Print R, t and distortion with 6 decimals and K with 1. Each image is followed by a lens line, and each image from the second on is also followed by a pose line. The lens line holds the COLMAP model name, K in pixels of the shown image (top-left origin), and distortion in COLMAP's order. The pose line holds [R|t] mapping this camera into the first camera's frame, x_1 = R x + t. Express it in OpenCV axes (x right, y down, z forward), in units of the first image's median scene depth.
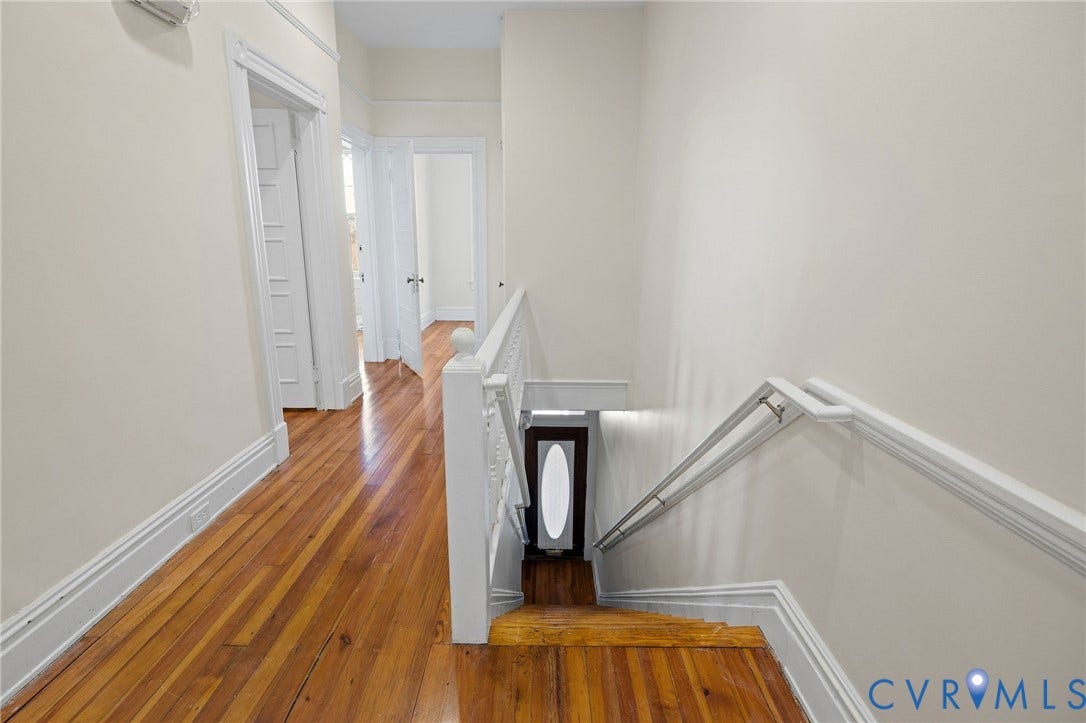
lens RADIAL K [[471.0, 0, 550.4], [0, 471.0, 364.3], [0, 0, 1]] dist [0.013324, -0.000138]
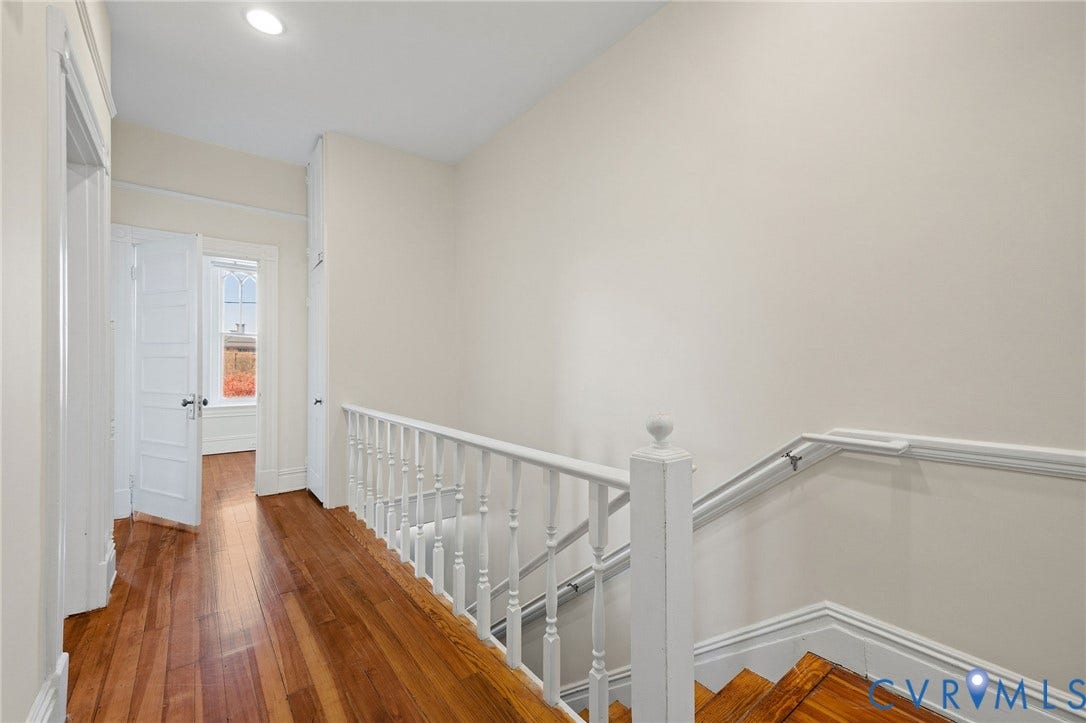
lens RADIAL K [[421.2, 0, 538.8], [0, 421.2, 361.6], [0, 0, 1]] dist [0.001429, 0.000141]
pose [[0.824619, -0.029594, 0.564915, -0.586638], [0.164382, 0.968074, -0.189238, -0.048582], [-0.541279, 0.248911, 0.803157, 0.294765]]
